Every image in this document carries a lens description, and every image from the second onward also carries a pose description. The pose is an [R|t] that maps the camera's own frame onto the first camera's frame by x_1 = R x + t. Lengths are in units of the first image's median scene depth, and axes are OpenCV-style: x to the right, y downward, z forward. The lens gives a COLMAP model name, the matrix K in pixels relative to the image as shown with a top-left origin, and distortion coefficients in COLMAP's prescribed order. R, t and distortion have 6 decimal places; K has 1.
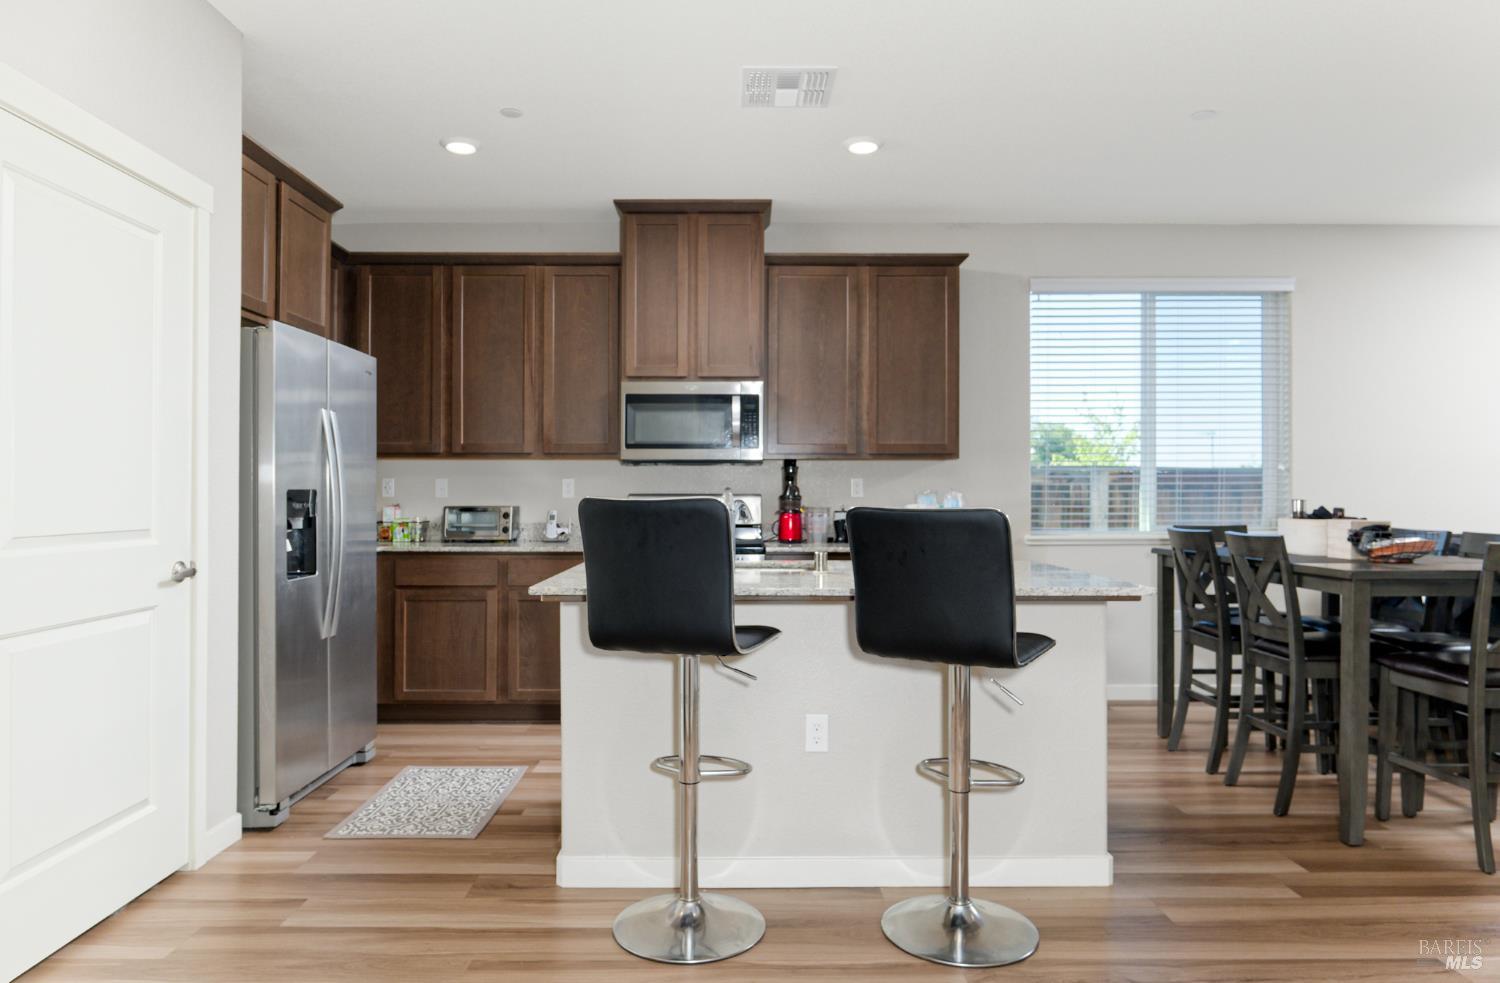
lens RADIAL K [[925.4, 0, 750.0], [0, 925.4, 491.5], [0, 0, 1]] dist [0.000541, 0.001467]
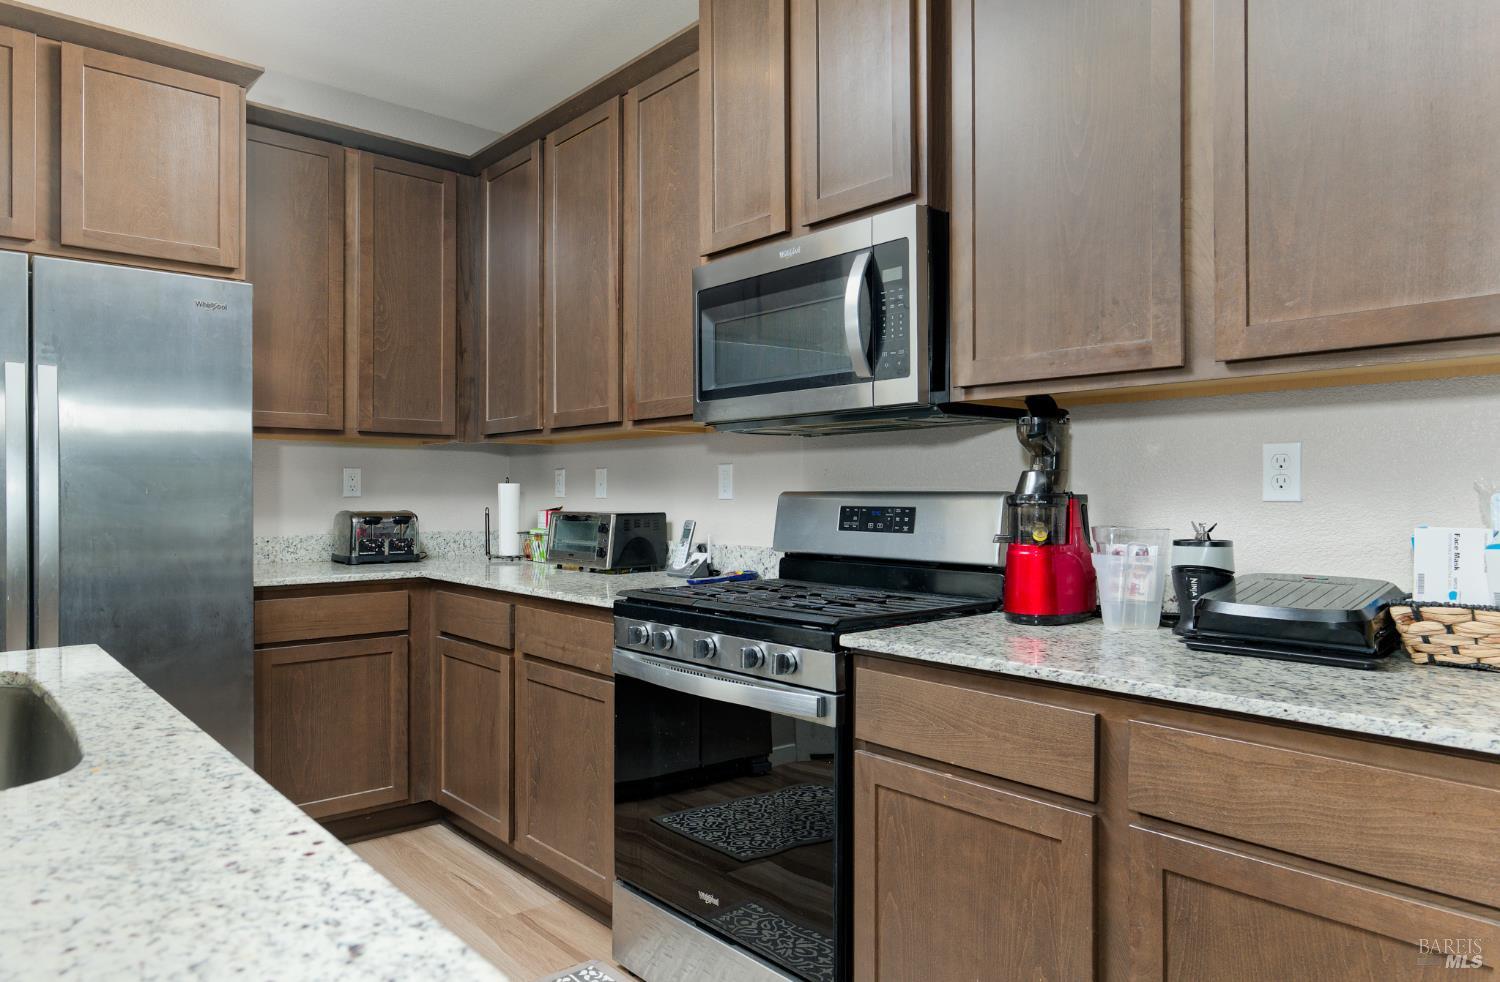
lens RADIAL K [[972.2, 0, 750.0], [0, 972.2, 491.0], [0, 0, 1]] dist [-0.003145, 0.000793]
pose [[0.650282, -0.002641, -0.759688, 0.280171], [0.009268, 0.999947, 0.004457, -0.000233], [0.759636, -0.009939, 0.650272, 0.678745]]
